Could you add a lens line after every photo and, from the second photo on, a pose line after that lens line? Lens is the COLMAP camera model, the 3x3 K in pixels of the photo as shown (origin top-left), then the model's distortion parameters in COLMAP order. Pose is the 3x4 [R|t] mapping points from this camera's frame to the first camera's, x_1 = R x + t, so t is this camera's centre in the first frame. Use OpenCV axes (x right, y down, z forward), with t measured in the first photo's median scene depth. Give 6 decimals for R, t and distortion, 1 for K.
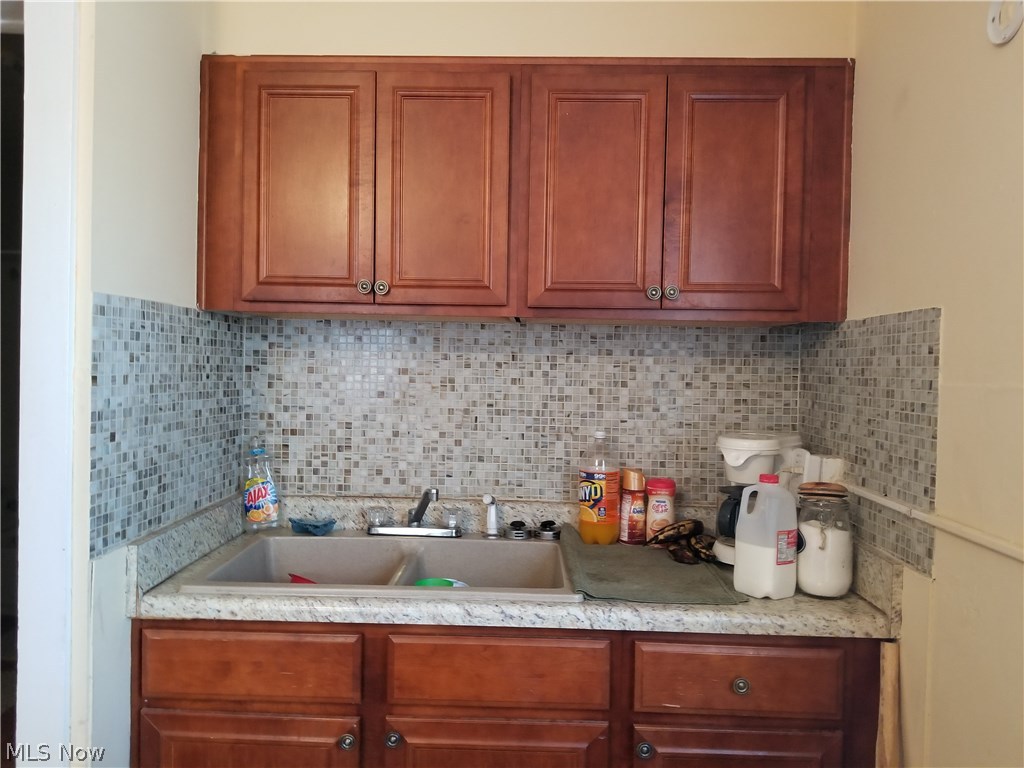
lens RADIAL K [[799.6, 0, 502.5], [0, 799.6, 365.2], [0, 0, 1]] dist [0.072606, -0.130284]
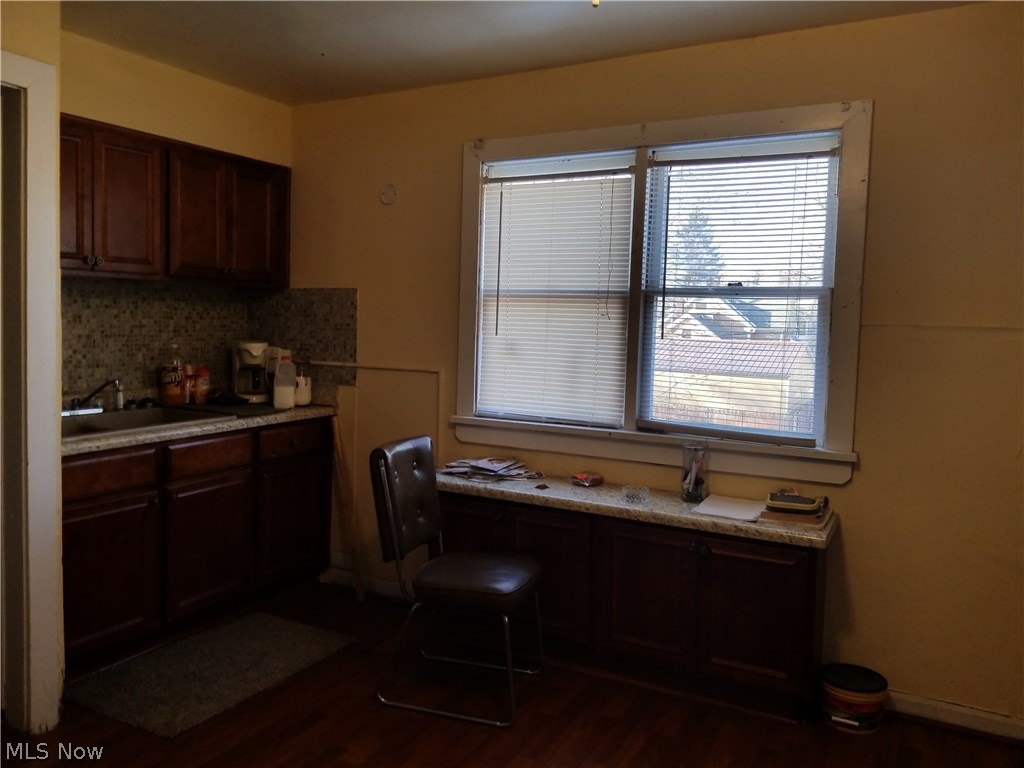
lens RADIAL K [[799.6, 0, 510.8], [0, 799.6, 385.7], [0, 0, 1]] dist [0.072606, -0.130284]
pose [[0.435983, -0.088584, 0.895585, -1.121322], [-0.012089, 0.994478, 0.104251, -0.021164], [-0.899874, -0.056278, 0.432504, -0.441654]]
